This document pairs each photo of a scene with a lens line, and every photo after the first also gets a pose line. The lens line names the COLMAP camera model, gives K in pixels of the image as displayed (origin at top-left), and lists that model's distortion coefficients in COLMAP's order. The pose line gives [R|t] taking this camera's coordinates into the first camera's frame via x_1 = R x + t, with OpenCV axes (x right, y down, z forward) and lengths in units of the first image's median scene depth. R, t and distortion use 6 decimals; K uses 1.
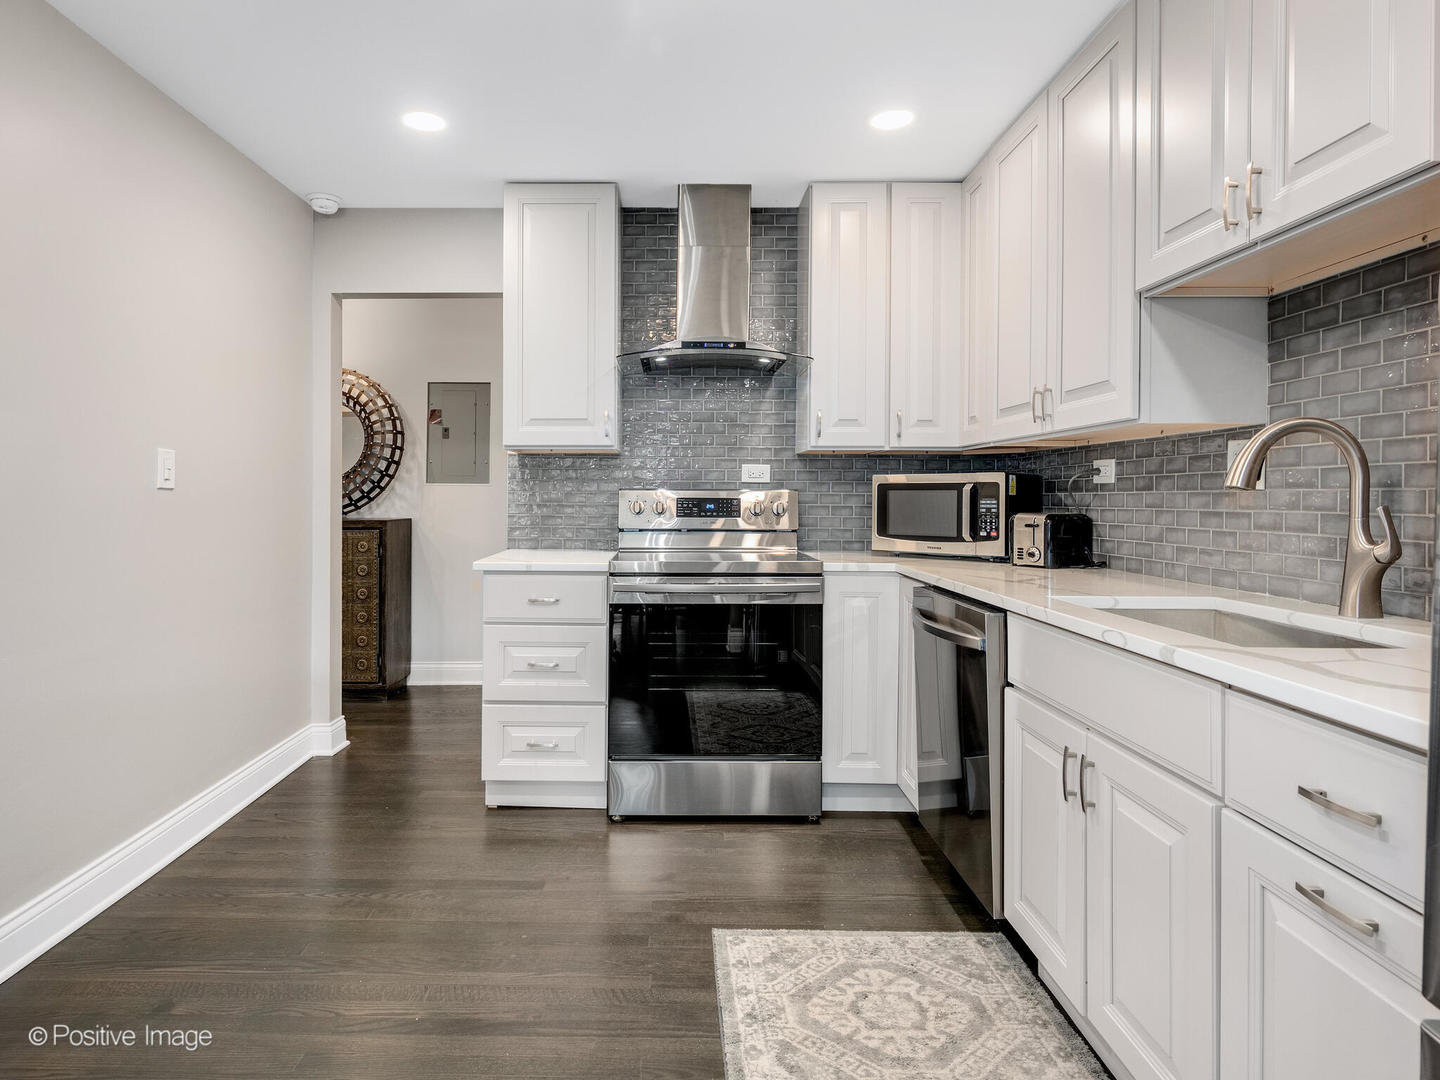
lens RADIAL K [[783.1, 0, 669.6], [0, 783.1, 497.4], [0, 0, 1]] dist [-0.000223, -0.000894]
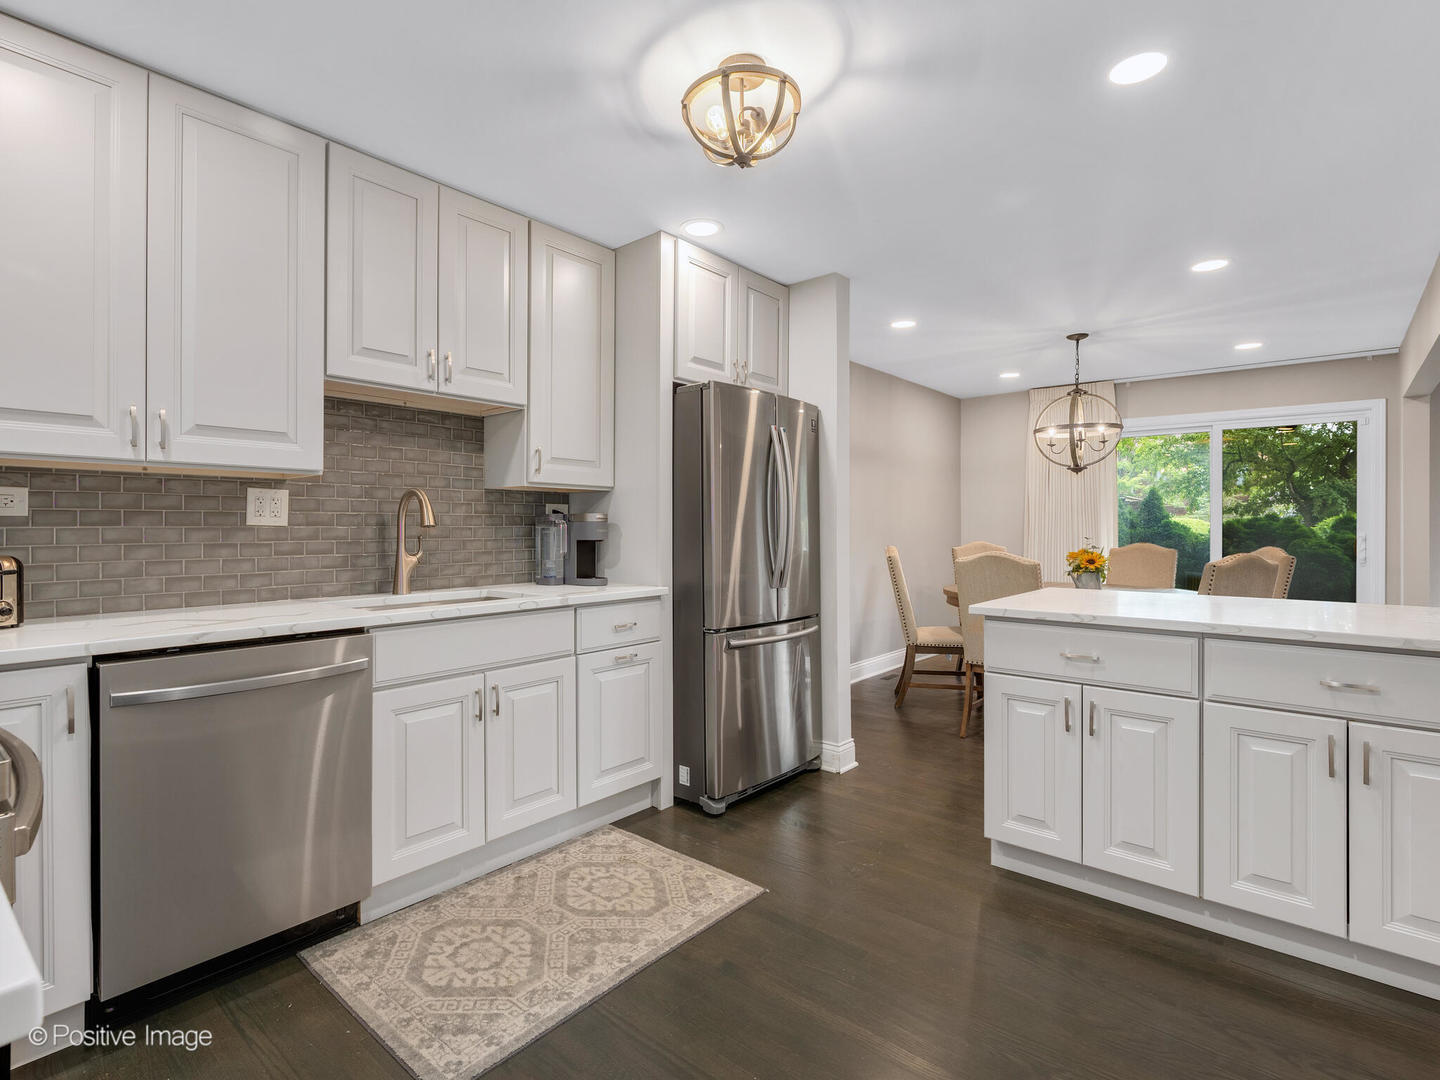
lens RADIAL K [[714.9, 0, 694.9], [0, 714.9, 529.4], [0, 0, 1]] dist [-0.001086, -0.000279]
pose [[-0.754656, -0.003810, 0.656110, -0.438856], [-0.000044, 0.999983, 0.005756, -0.007708], [-0.656121, 0.004314, -0.754644, 1.015045]]
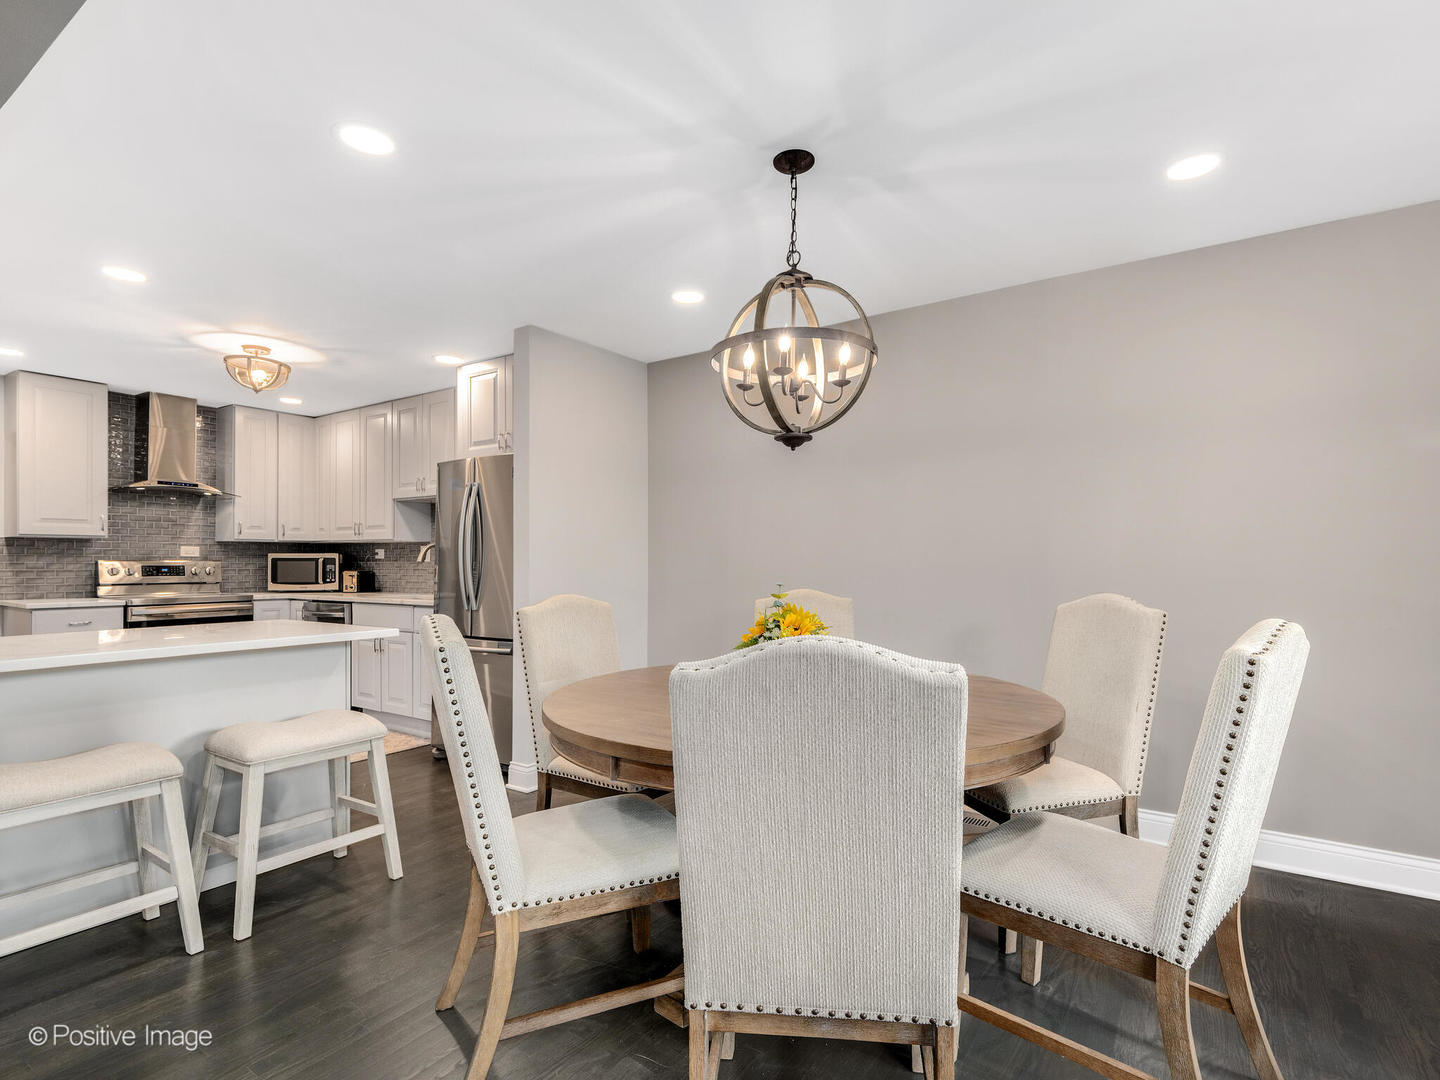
lens RADIAL K [[709.8, 0, 728.7], [0, 709.8, 562.9], [0, 0, 1]] dist [-0.001228, -0.000107]
pose [[0.546305, -0.004394, 0.837575, -0.709224], [0.003949, 0.999989, 0.002671, -0.005088], [-0.837577, 0.001849, 0.546316, -1.133502]]
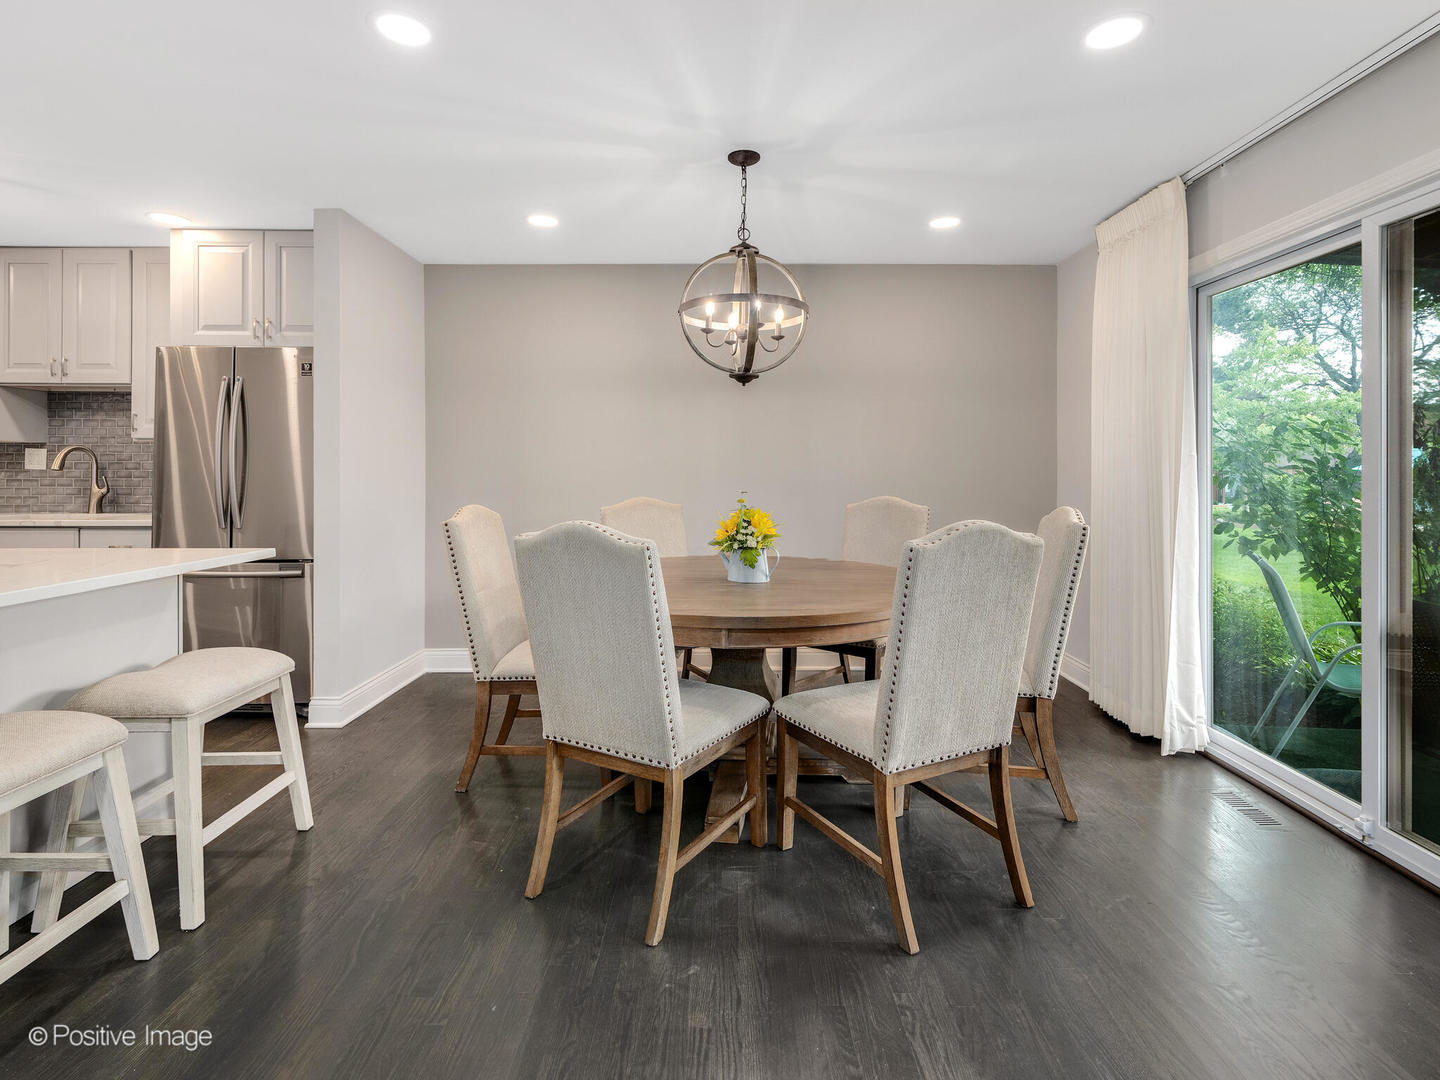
lens RADIAL K [[700.0, 0, 721.9], [0, 700.0, 475.4], [0, 0, 1]] dist [-0.002229, -0.000463]
pose [[-0.011287, -0.004364, 0.999927, -0.981636], [-0.003725, 0.999984, 0.004322, -0.006457], [-0.999929, -0.003676, -0.011303, -0.737590]]
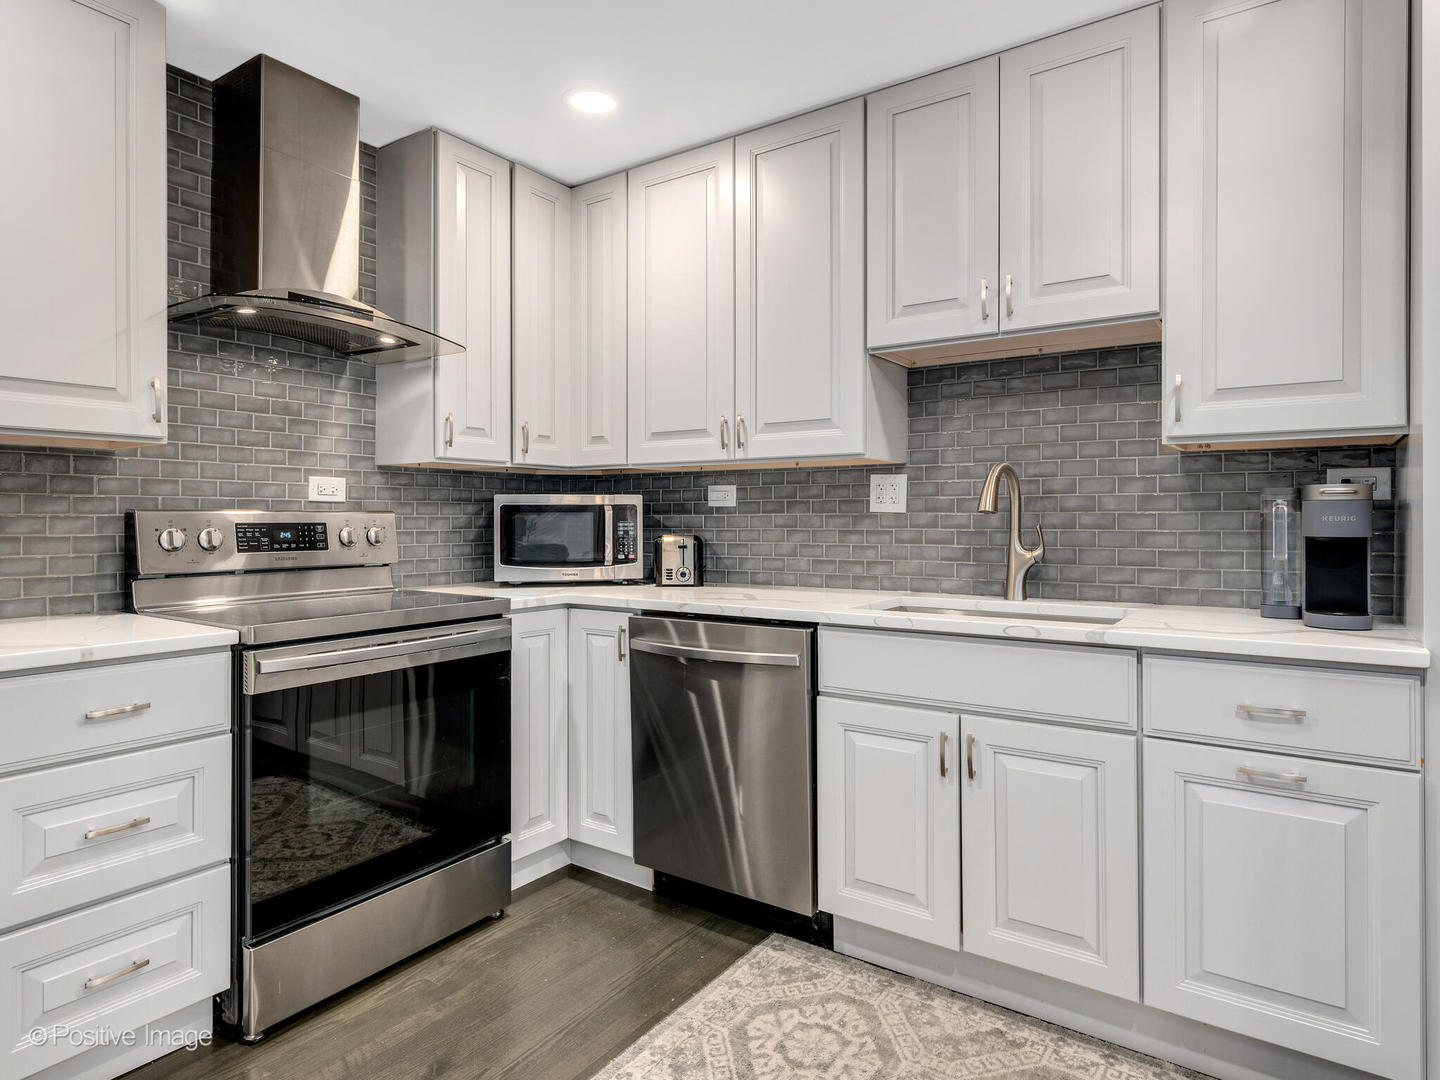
lens RADIAL K [[831.6, 0, 702.1], [0, 831.6, 519.5], [0, 0, 1]] dist [0.000832, -0.000388]
pose [[0.570393, -0.006128, 0.821349, -0.406268], [0.005213, 0.999979, 0.003841, -0.003924], [-0.821356, 0.002091, 0.570413, 0.326247]]
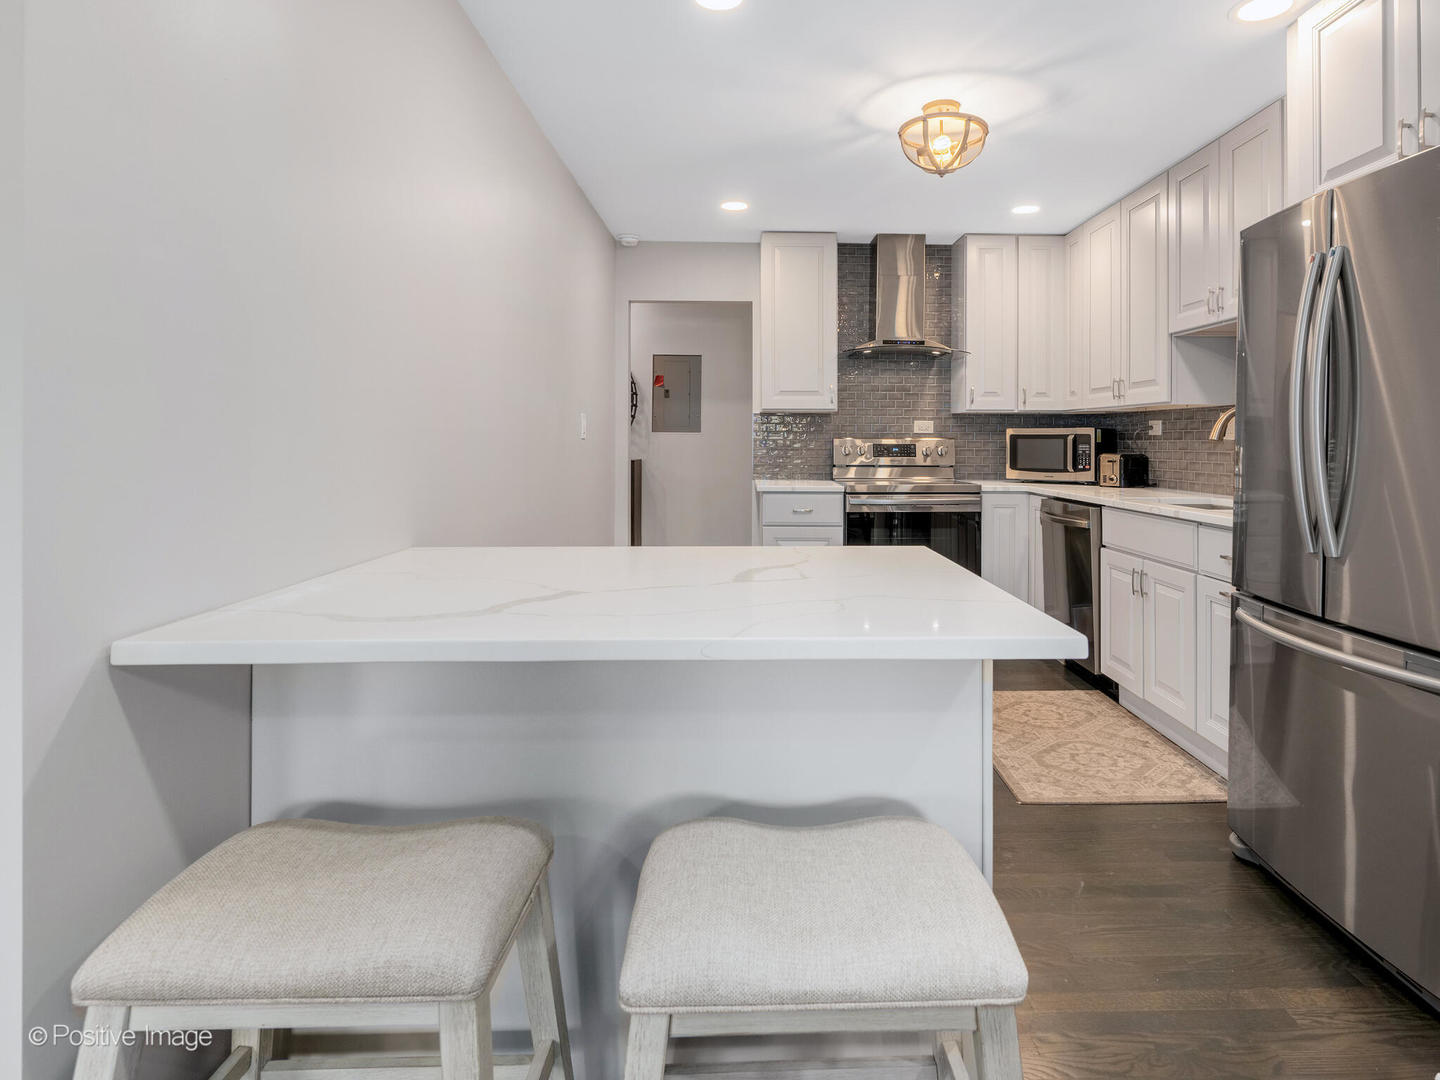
lens RADIAL K [[796.5, 0, 778.3], [0, 796.5, 433.4], [0, 0, 1]] dist [-0.001353, -0.000144]
pose [[0.998650, -0.000050, 0.051953, -0.289627], [0.000574, 0.999949, -0.010066, -0.005011], [-0.051950, 0.010083, 0.998599, -0.565691]]
